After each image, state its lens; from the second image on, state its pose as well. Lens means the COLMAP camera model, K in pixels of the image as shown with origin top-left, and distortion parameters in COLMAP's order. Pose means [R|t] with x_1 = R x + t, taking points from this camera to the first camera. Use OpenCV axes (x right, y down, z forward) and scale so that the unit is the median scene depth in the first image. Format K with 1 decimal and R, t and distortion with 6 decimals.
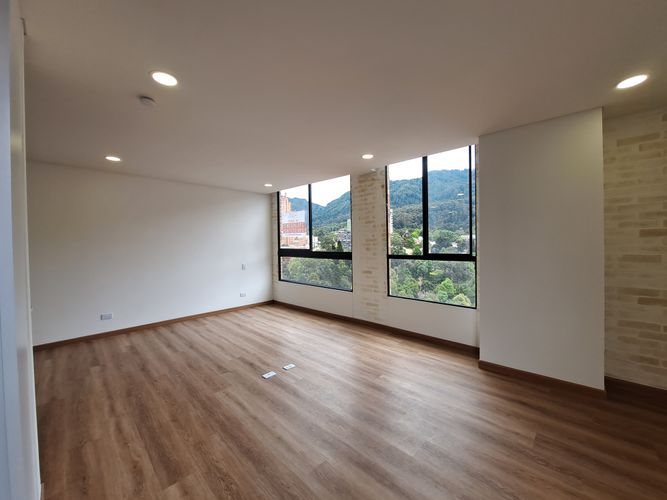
lens RADIAL K [[263.6, 0, 337.1], [0, 263.6, 247.0], [0, 0, 1]] dist [-0.017685, -0.000076]
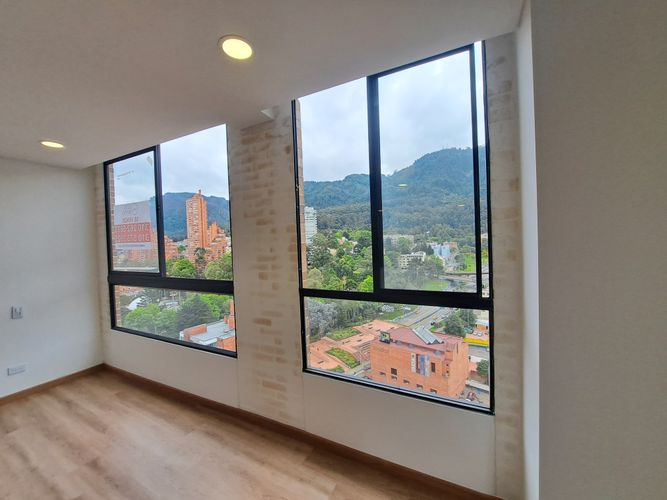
lens RADIAL K [[263.6, 0, 338.1], [0, 263.6, 247.3], [0, 0, 1]] dist [-0.017685, -0.000076]
pose [[0.959160, -0.022741, 0.281947, 0.121959], [0.023493, 0.999724, 0.000715, -0.046791], [-0.281886, 0.005937, 0.959430, 0.508991]]
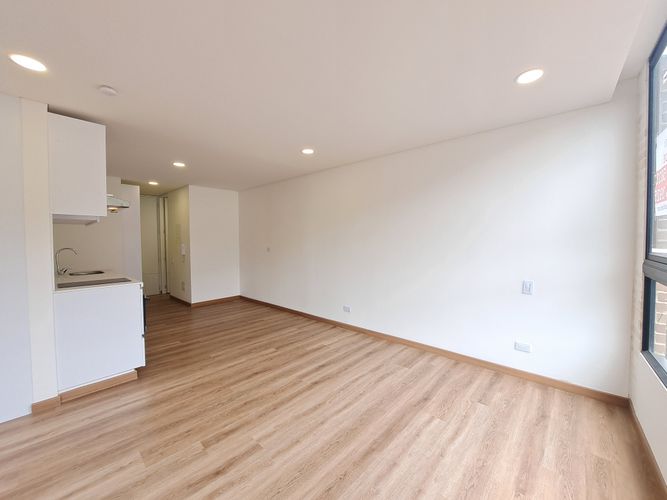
lens RADIAL K [[263.6, 0, 335.5], [0, 263.6, 247.1], [0, 0, 1]] dist [-0.017685, -0.000076]
pose [[0.010313, 0.042948, -0.999024, 0.124960], [-0.009051, 0.999040, 0.042855, -0.017466], [0.999906, 0.008600, 0.010692, 0.907248]]
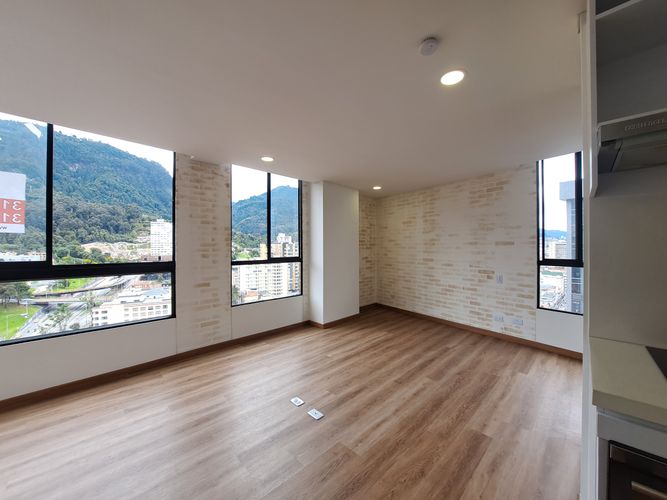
lens RADIAL K [[263.6, 0, 335.9], [0, 263.6, 246.8], [0, 0, 1]] dist [-0.017685, -0.000076]
pose [[0.022928, 0.012965, 0.999653, -0.713866], [0.017769, 0.999753, -0.013374, -0.002473], [-0.999579, 0.018069, 0.022692, 0.619347]]
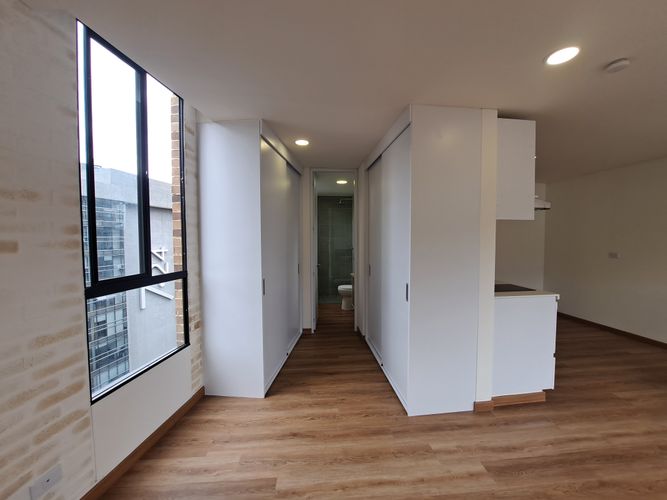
lens RADIAL K [[263.6, 0, 335.2], [0, 263.6, 246.7], [0, 0, 1]] dist [-0.017685, -0.000076]
pose [[-0.661676, 0.041562, -0.748637, 0.209592], [-0.000124, 0.998456, 0.055541, -0.031288], [0.749790, 0.036843, -0.660649, 0.442999]]
